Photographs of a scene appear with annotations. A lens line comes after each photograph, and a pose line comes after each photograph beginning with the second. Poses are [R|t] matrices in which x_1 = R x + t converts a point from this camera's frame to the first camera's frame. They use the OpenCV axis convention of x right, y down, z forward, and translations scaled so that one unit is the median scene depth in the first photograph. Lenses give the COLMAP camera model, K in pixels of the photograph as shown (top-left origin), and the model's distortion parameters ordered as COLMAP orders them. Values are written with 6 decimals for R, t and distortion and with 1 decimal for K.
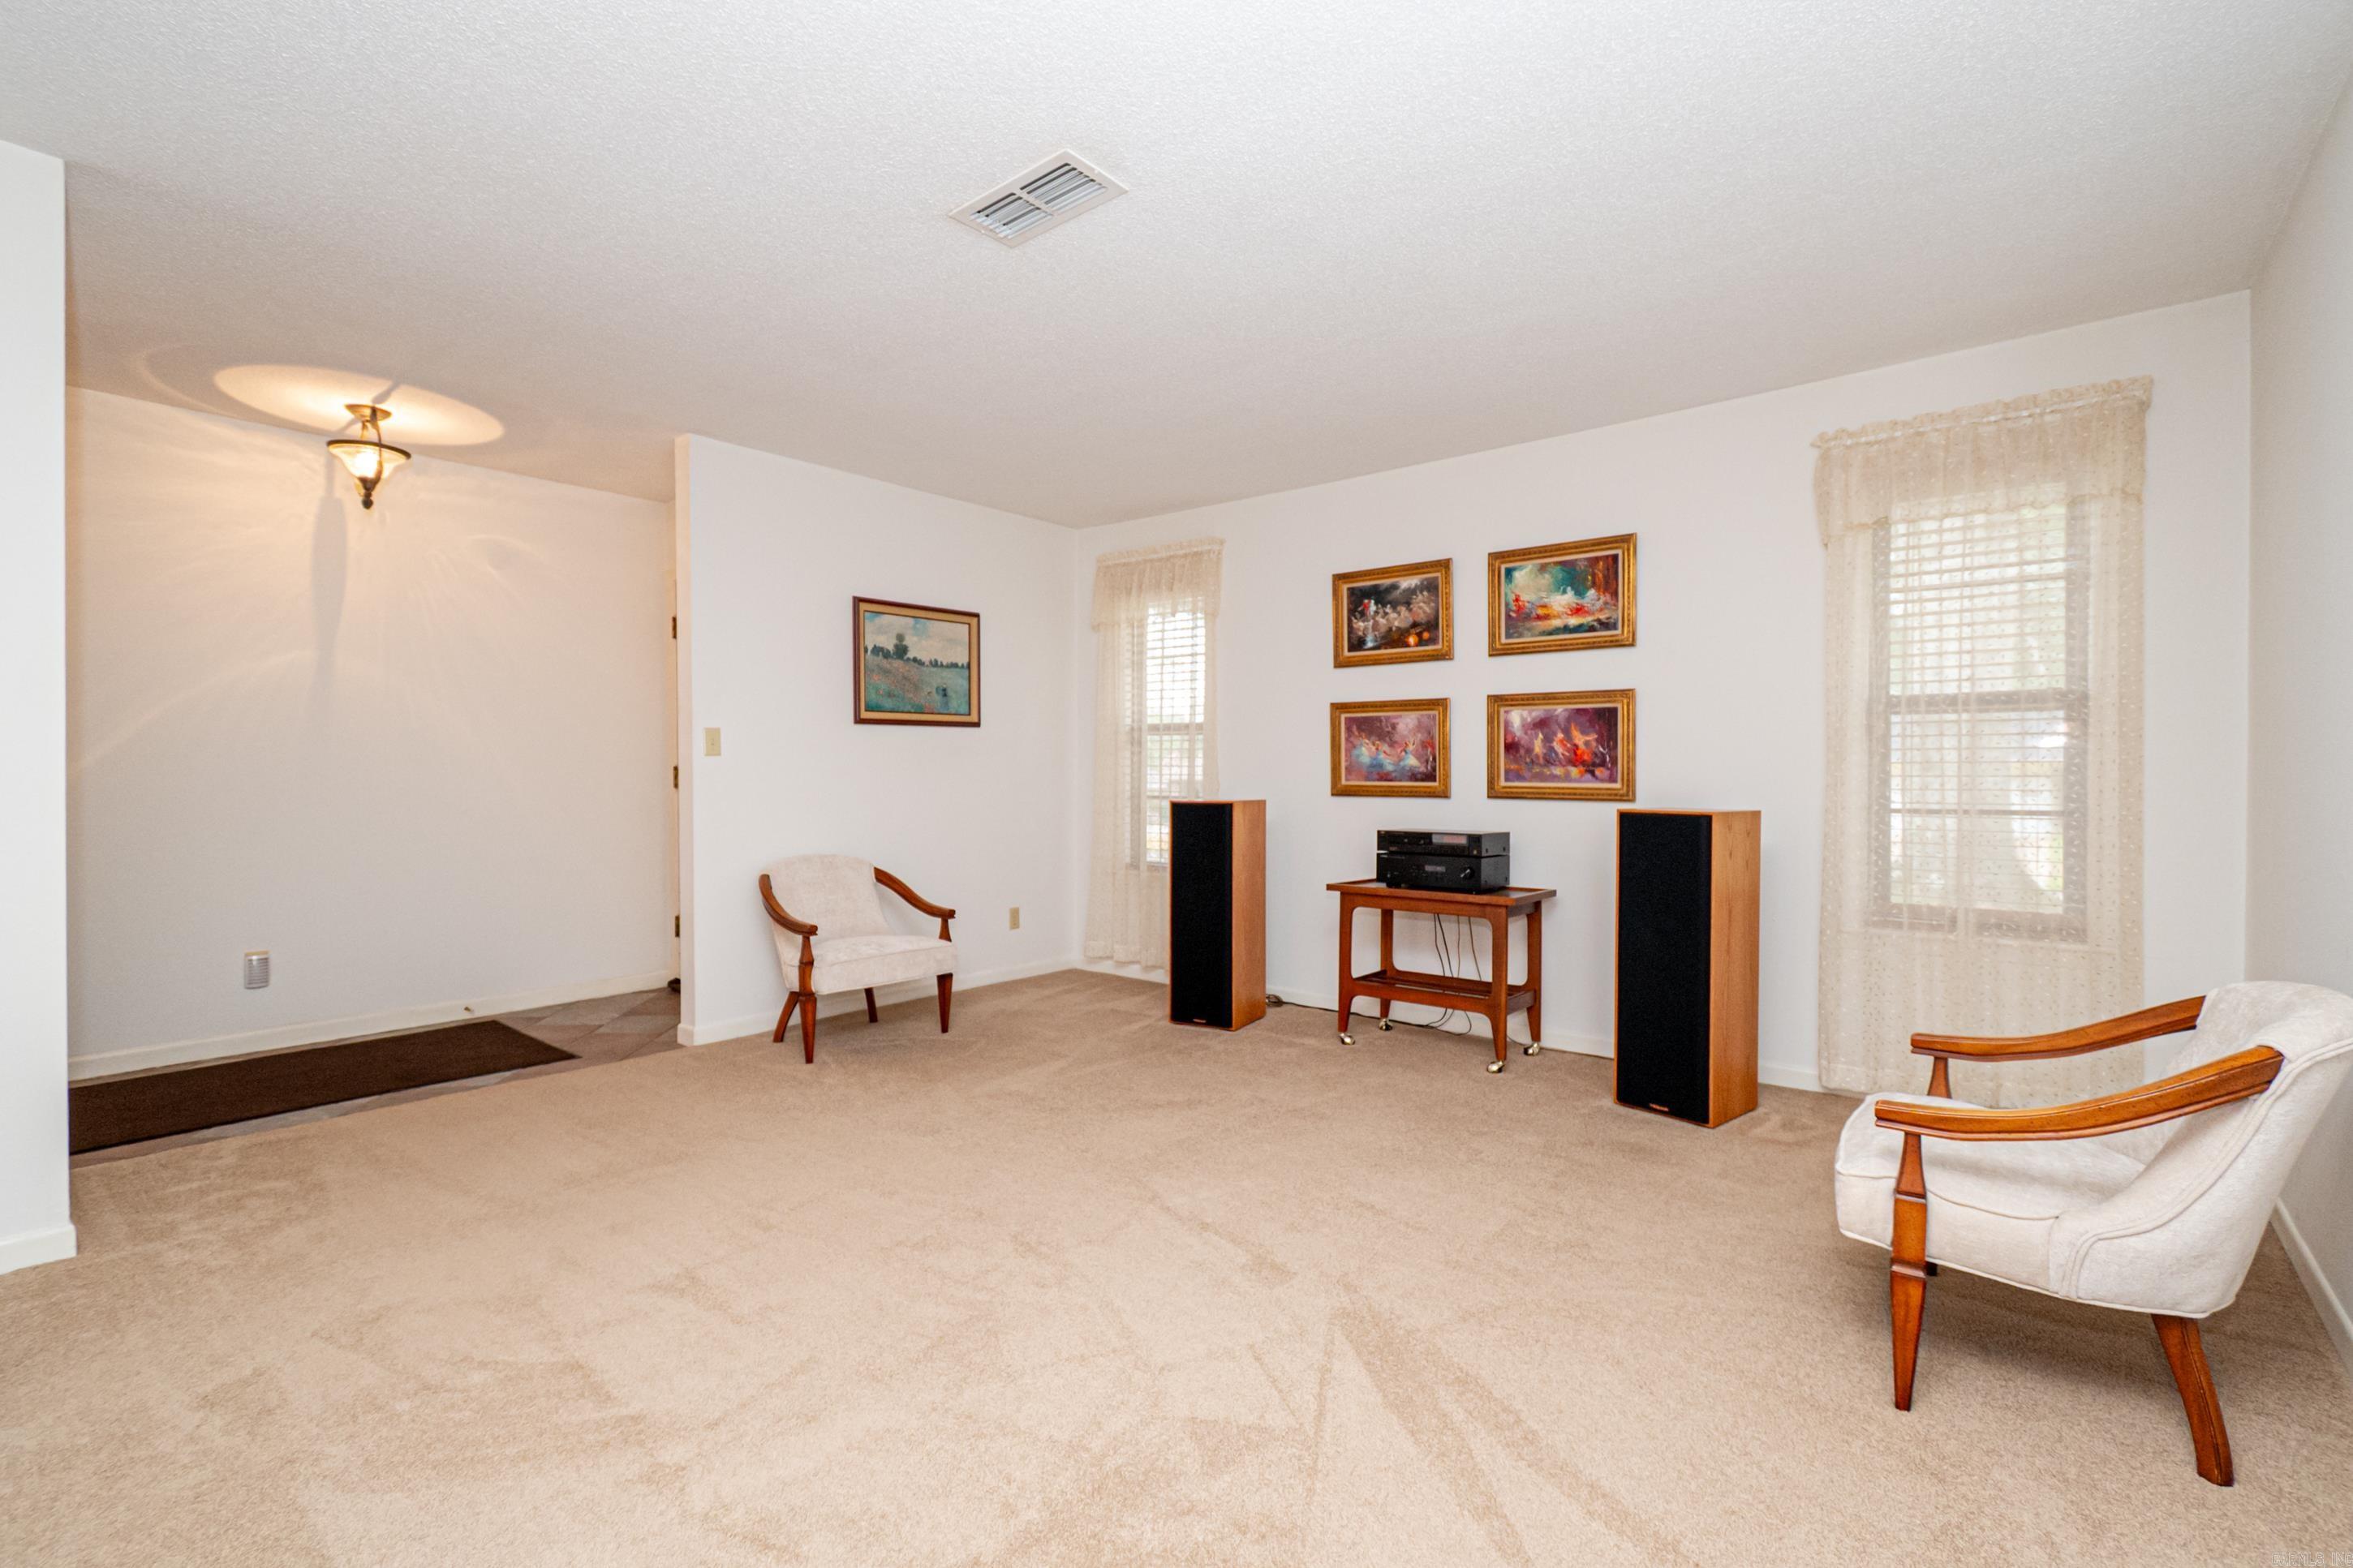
lens RADIAL K [[1045.8, 0, 1183.3], [0, 1045.8, 779.6], [0, 0, 1]] dist [0.003969, -0.000748]
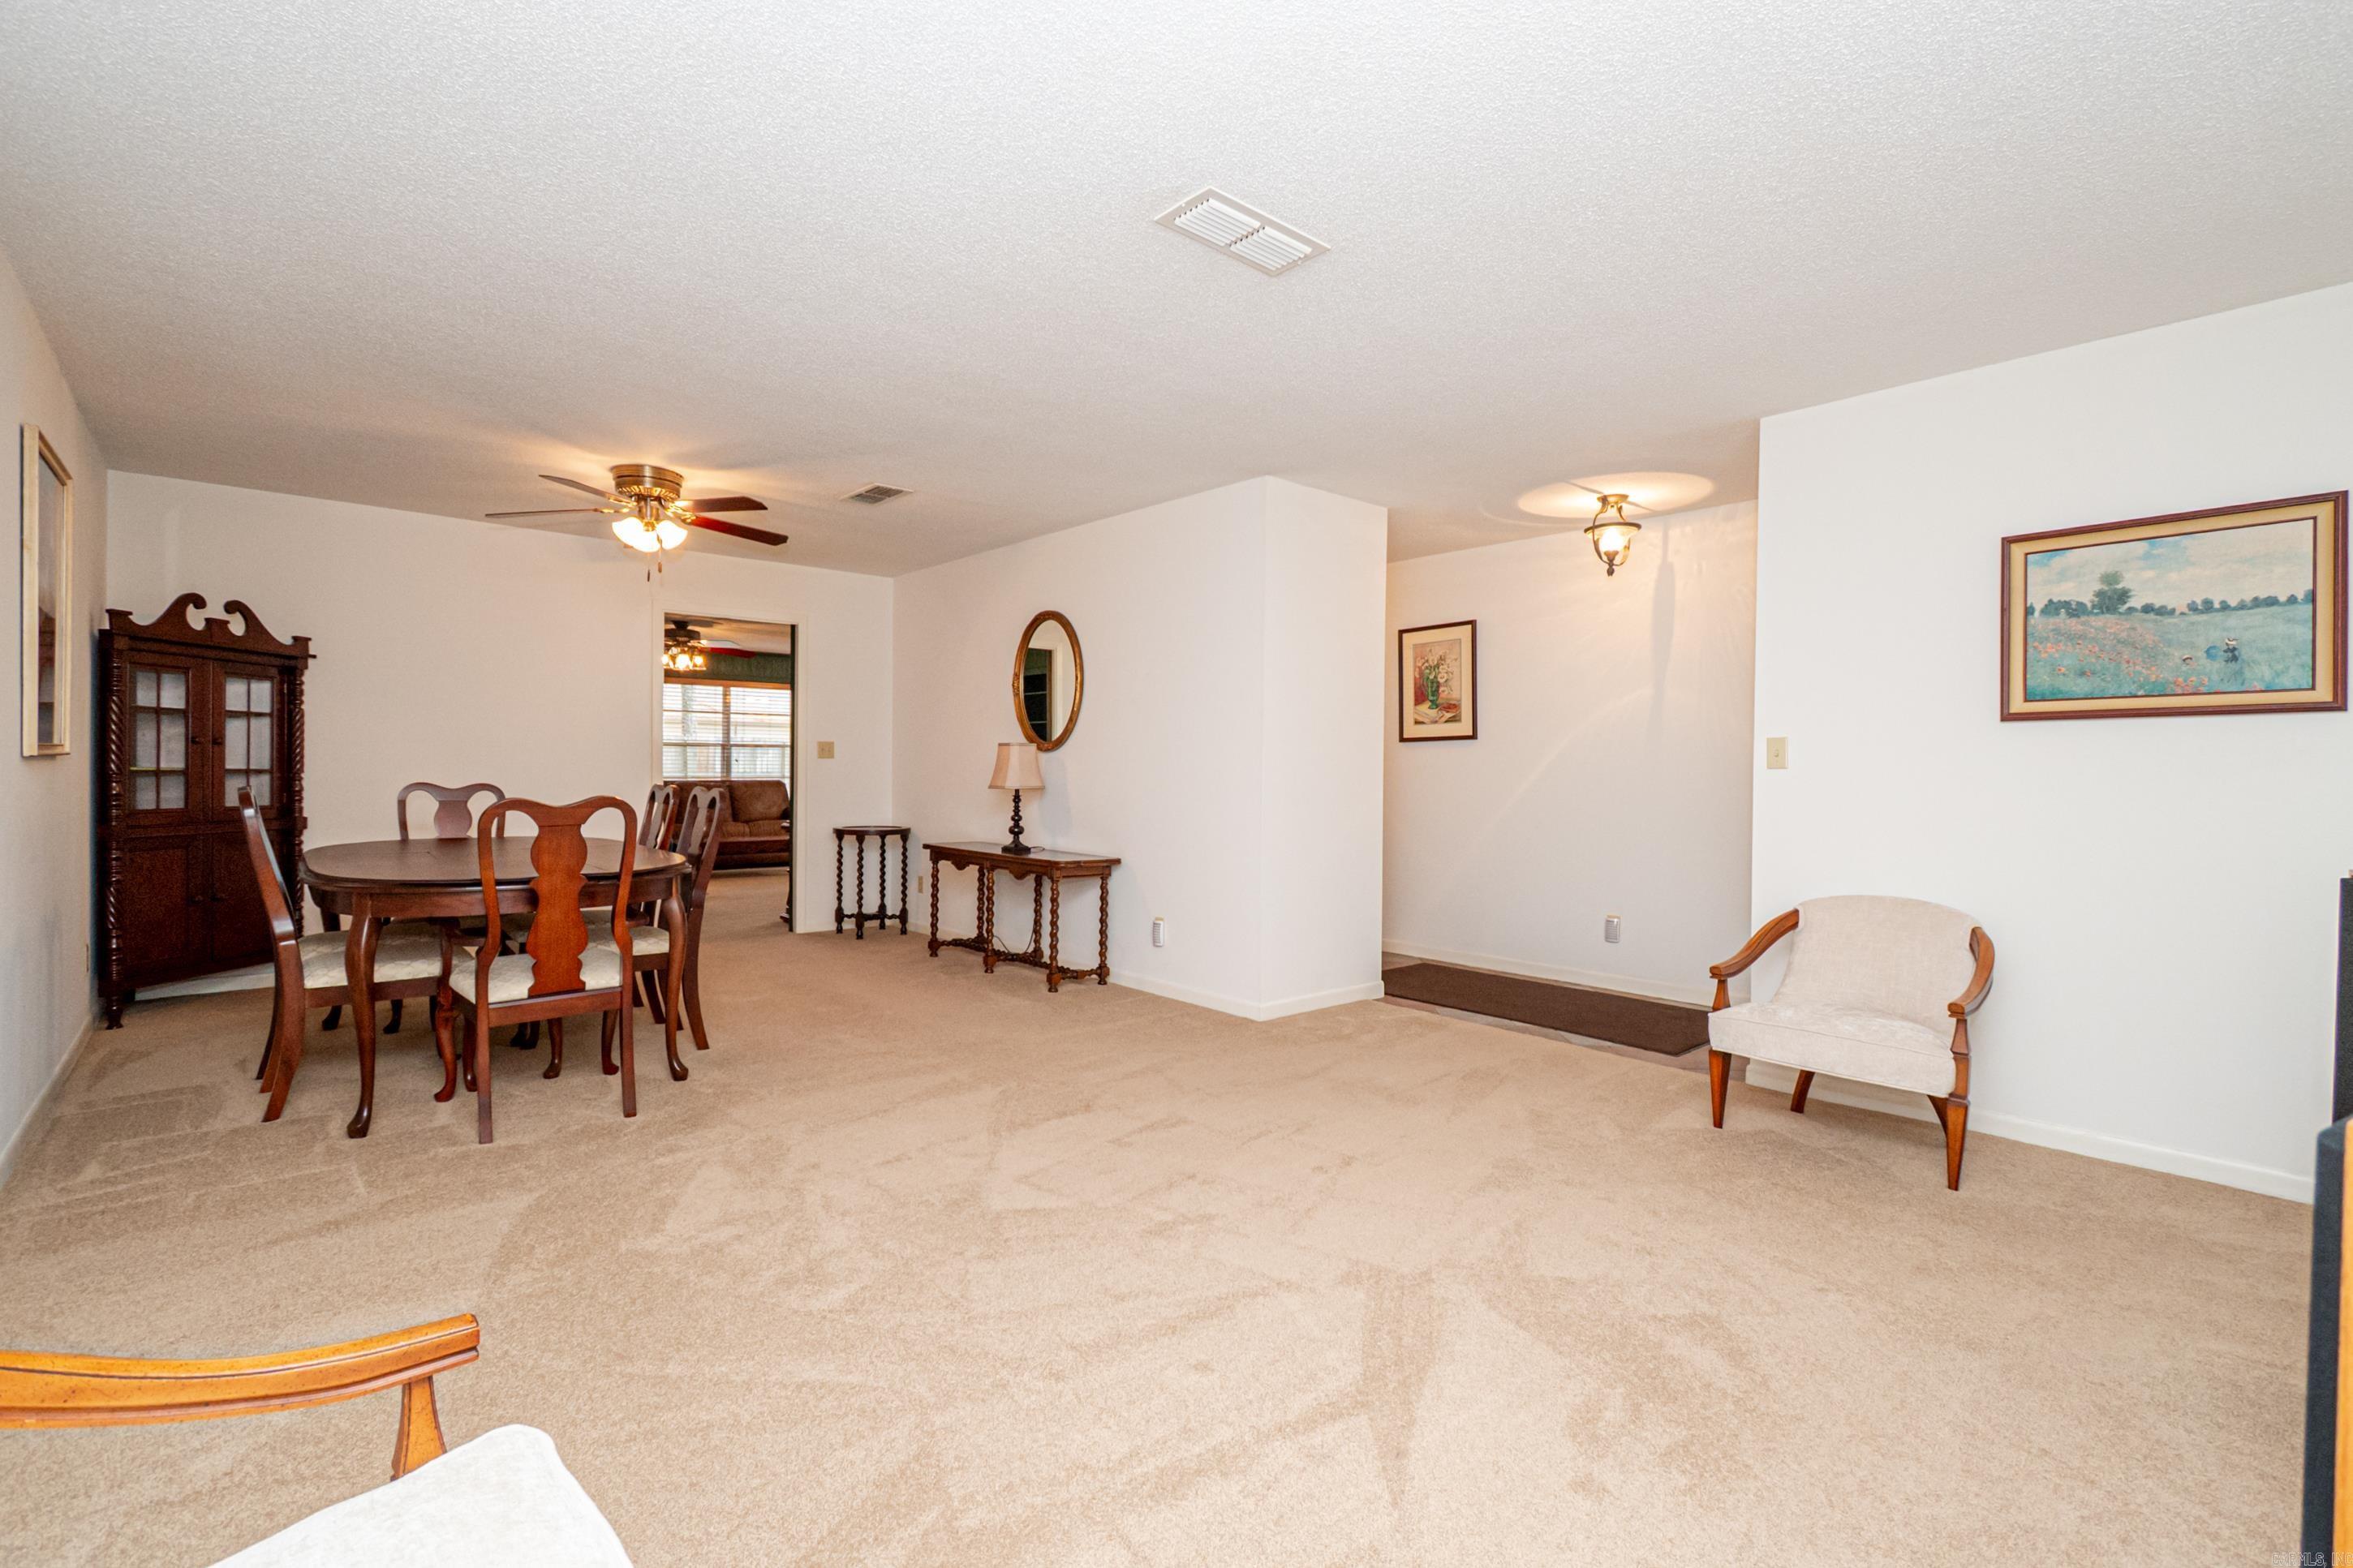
lens RADIAL K [[1045.8, 0, 1183.3], [0, 1045.8, 779.6], [0, 0, 1]] dist [0.003969, -0.000748]
pose [[-0.183076, 0.004940, -0.983086, 0.460946], [-0.021579, 0.999726, 0.009042, -0.009427], [0.982862, 0.022869, -0.182919, 0.589229]]
